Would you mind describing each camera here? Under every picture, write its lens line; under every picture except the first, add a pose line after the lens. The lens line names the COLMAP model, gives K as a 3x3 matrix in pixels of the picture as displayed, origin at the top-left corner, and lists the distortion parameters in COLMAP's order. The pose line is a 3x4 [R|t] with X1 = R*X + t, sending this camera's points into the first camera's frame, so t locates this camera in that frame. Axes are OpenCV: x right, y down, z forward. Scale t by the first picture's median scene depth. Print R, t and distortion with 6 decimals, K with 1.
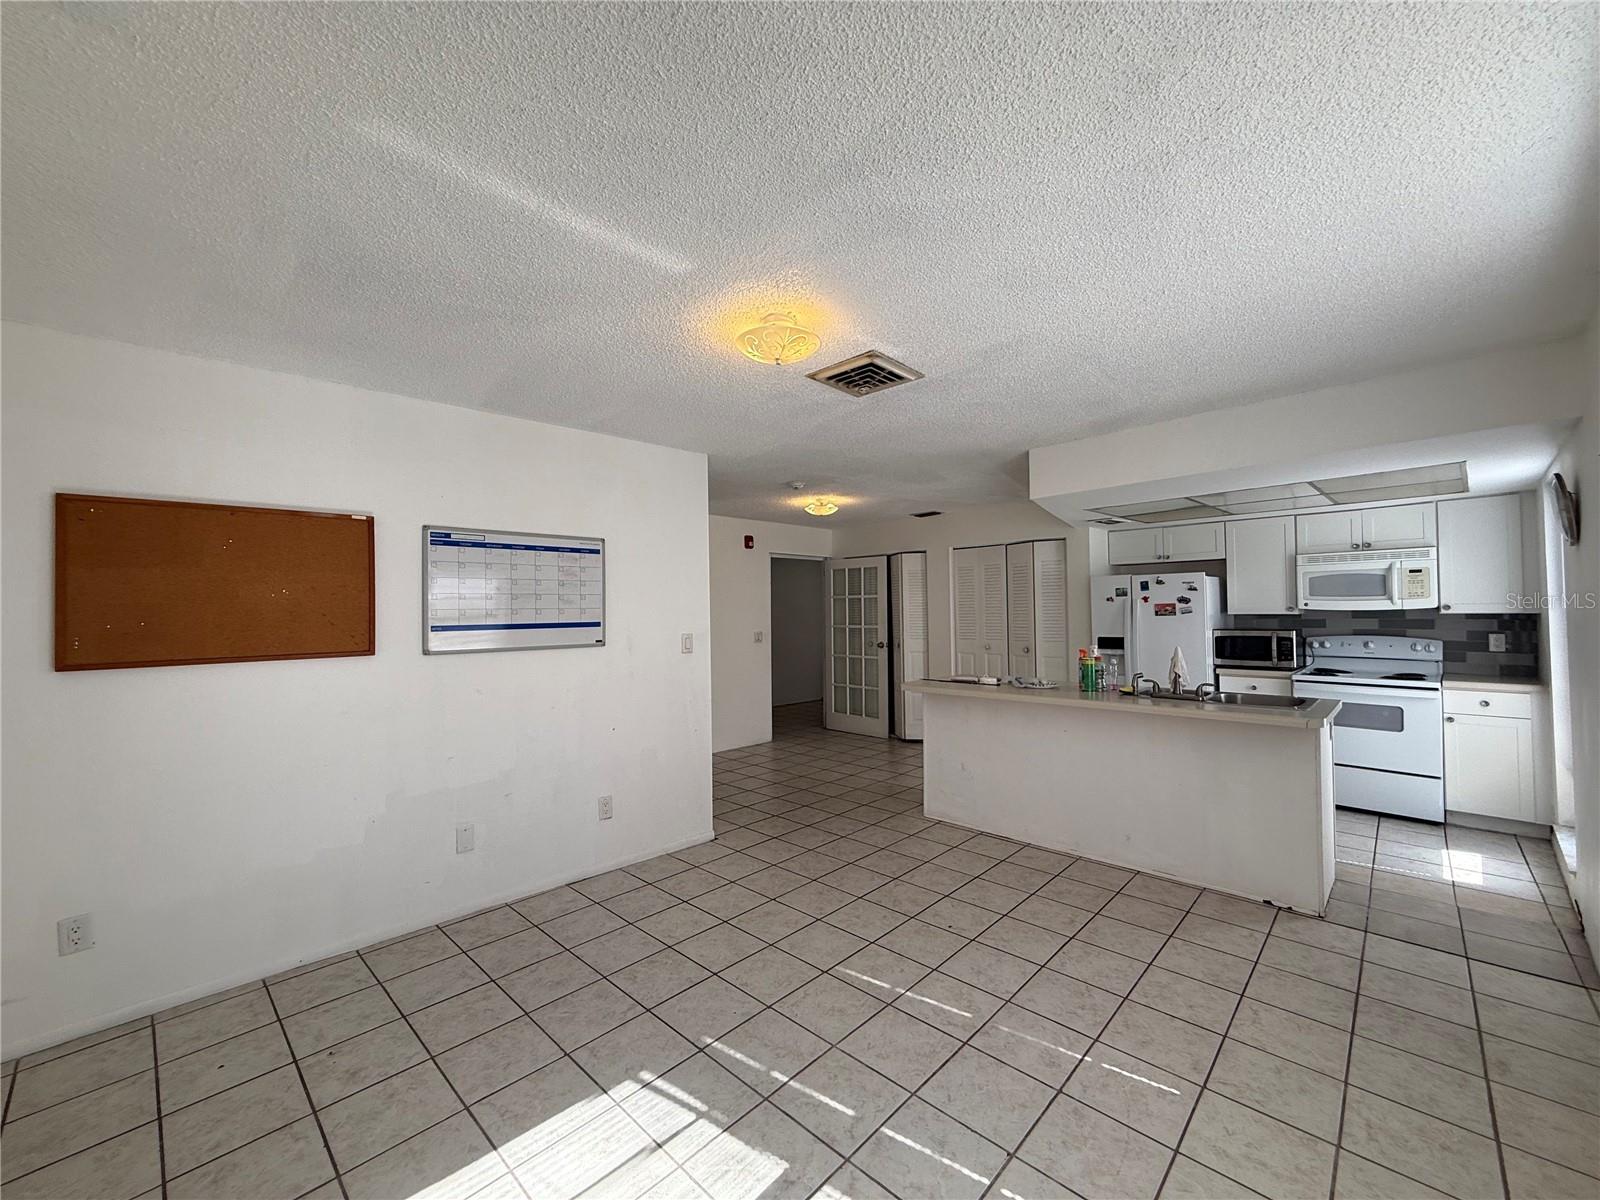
lens RADIAL K [[636.9, 0, 800.0], [0, 636.9, 600.0], [0, 0, 1]] dist [0.000856, -0.000290]
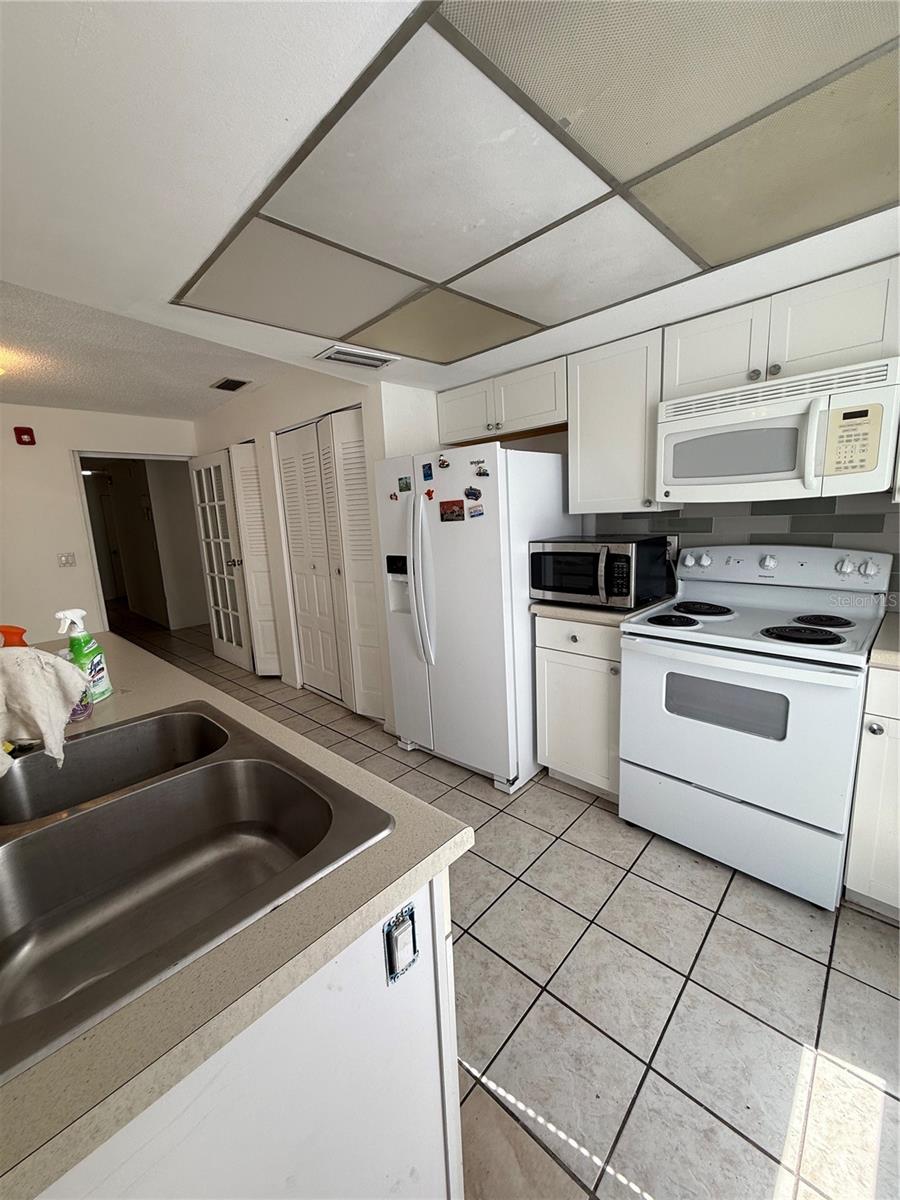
lens RADIAL K [[477.7, 0, 449.3], [0, 477.7, 597.9], [0, 0, 1]] dist [0.000856, -0.000290]
pose [[0.999258, -0.037601, 0.008373, 0.589108], [0.035277, 0.980521, 0.193219, 0.008750], [-0.015475, -0.192780, 0.981120, 0.564380]]
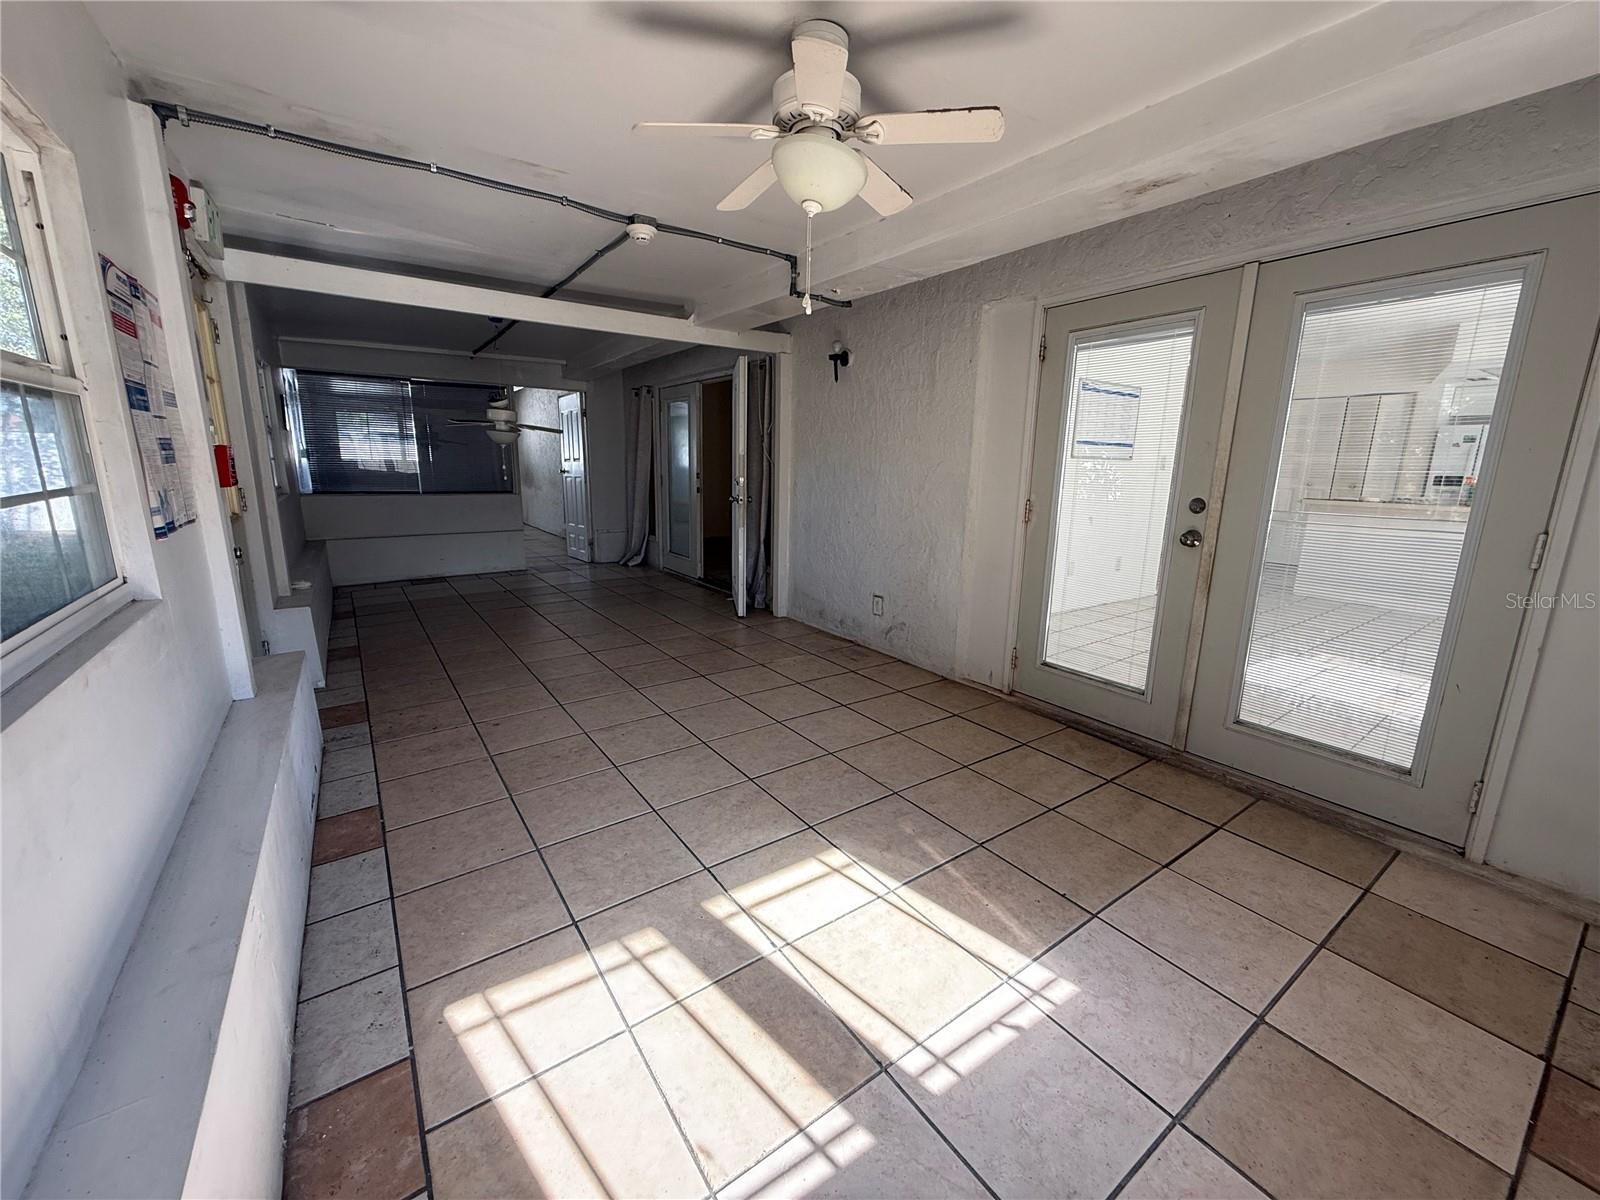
lens RADIAL K [[636.9, 0, 800.0], [0, 636.9, 600.0], [0, 0, 1]] dist [0.000856, -0.000290]
pose [[0.986403, 0.066894, -0.150115, -0.615770], [-0.031297, 0.973157, 0.228003, 0.054389], [0.161337, -0.220205, 0.962019, -0.500765]]
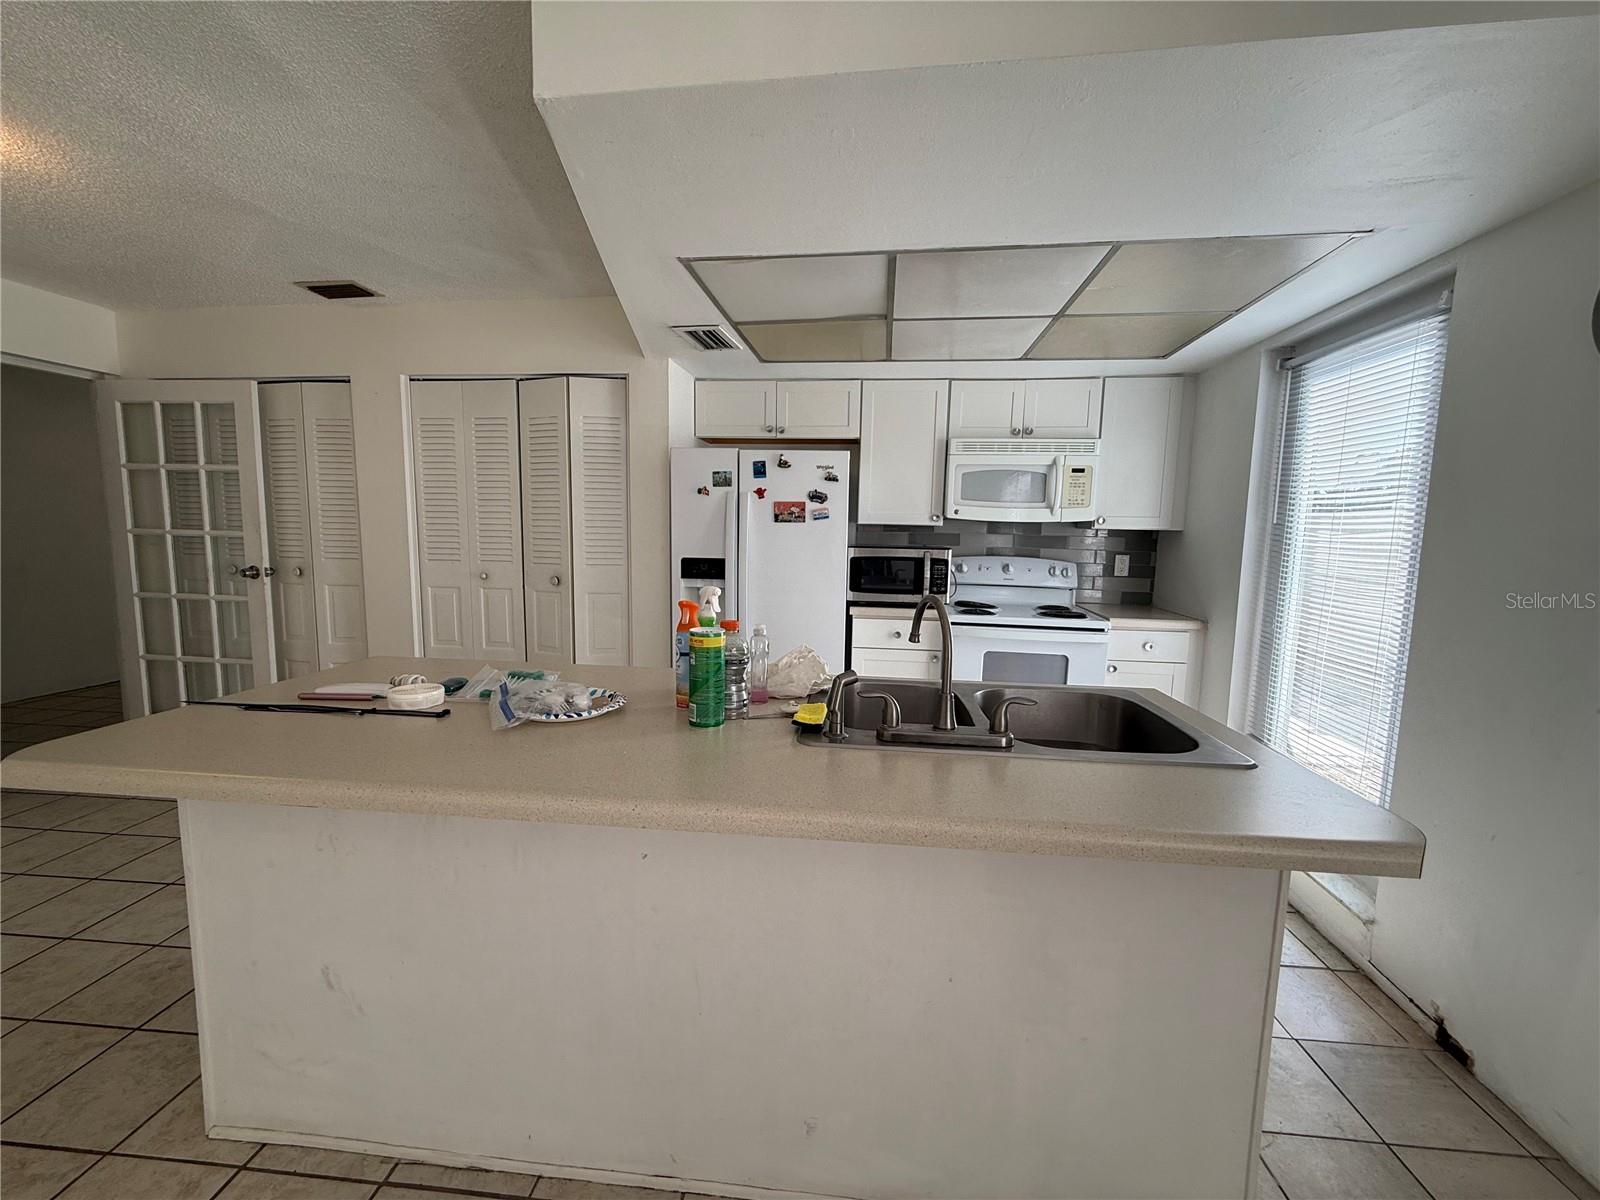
lens RADIAL K [[636.9, 0, 800.0], [0, 636.9, 600.0], [0, 0, 1]] dist [0.000856, -0.000290]
pose [[0.778550, -0.043437, 0.626078, 0.216915], [-0.040331, 0.992077, 0.118983, 0.026559], [-0.626286, -0.117885, 0.770629, 0.552764]]
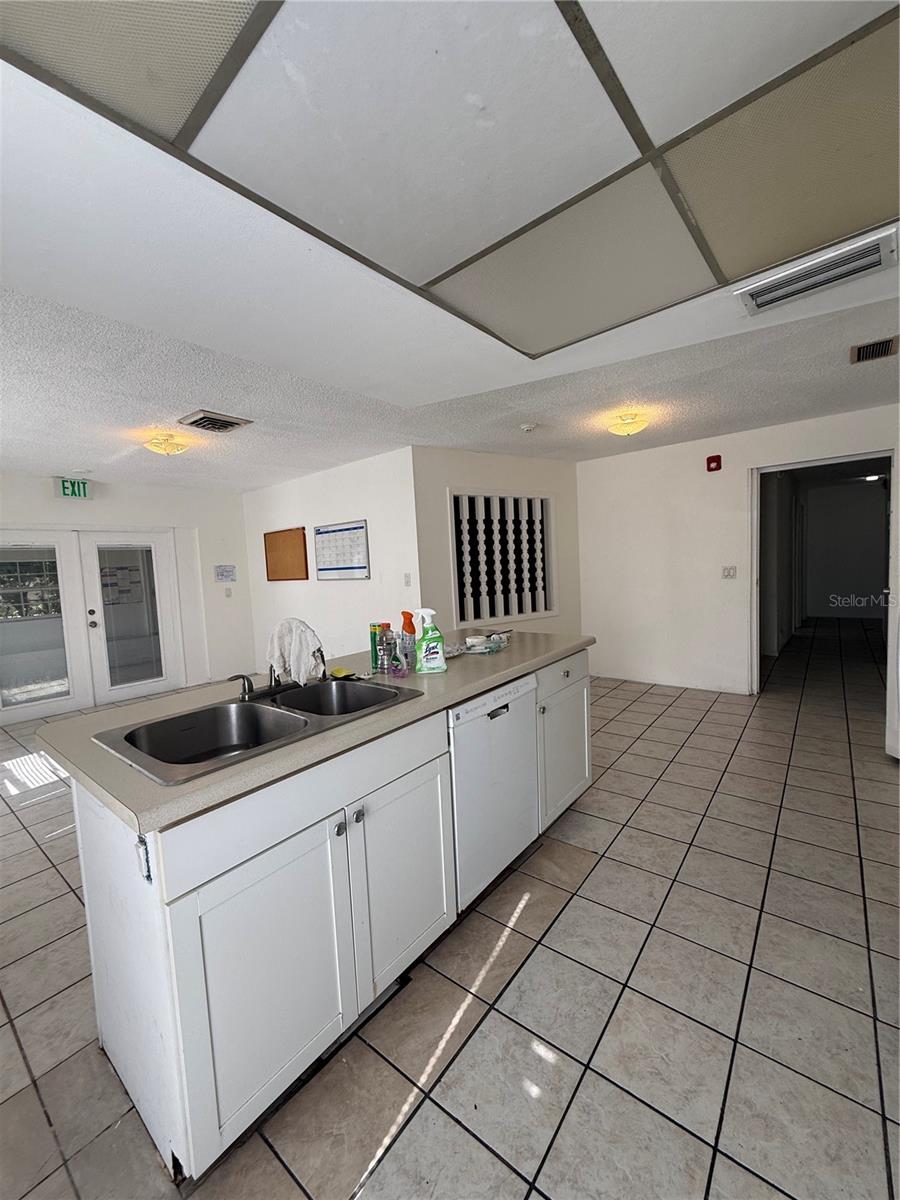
lens RADIAL K [[477.7, 0, 449.3], [0, 477.7, 597.9], [0, 0, 1]] dist [0.000856, -0.000290]
pose [[0.092561, 0.080532, -0.992445, 0.784866], [0.066895, 0.993969, 0.086895, 0.015948], [0.993457, -0.074432, 0.086616, 0.811527]]
